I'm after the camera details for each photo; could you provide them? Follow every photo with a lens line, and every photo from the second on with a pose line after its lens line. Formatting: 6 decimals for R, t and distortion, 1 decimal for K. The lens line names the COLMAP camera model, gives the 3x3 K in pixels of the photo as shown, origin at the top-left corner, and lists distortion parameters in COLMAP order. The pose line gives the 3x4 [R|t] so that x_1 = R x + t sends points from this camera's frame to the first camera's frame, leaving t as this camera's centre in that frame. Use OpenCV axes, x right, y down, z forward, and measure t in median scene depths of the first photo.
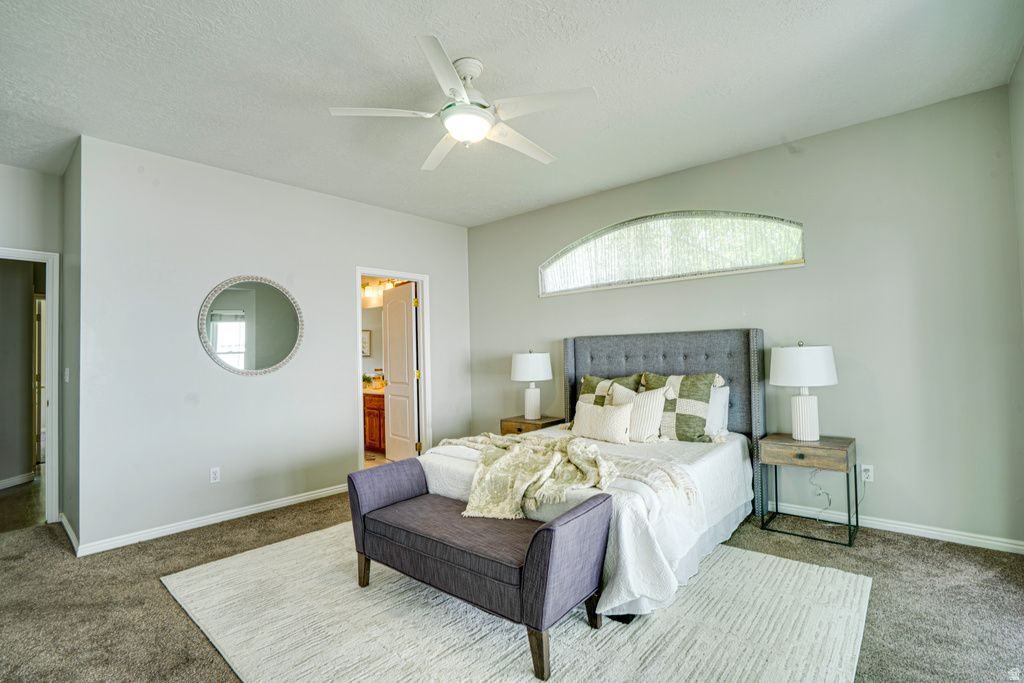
lens RADIAL K [[472.4, 0, 512.0], [0, 472.4, 341.5], [0, 0, 1]] dist [-0.057242, 0.021828]
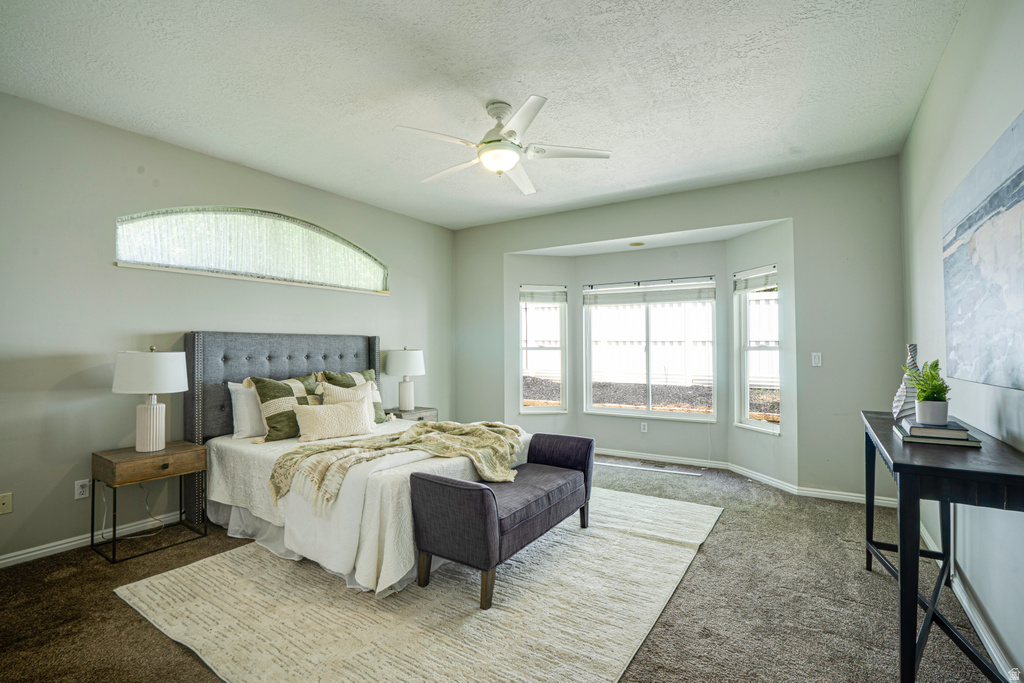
lens RADIAL K [[472.4, 0, 512.0], [0, 472.4, 341.5], [0, 0, 1]] dist [-0.057242, 0.021828]
pose [[-0.129370, 0.043925, 0.990623, -0.733756], [-0.012040, 0.998875, -0.045864, 0.037959], [-0.991523, -0.017861, -0.128696, 0.644926]]
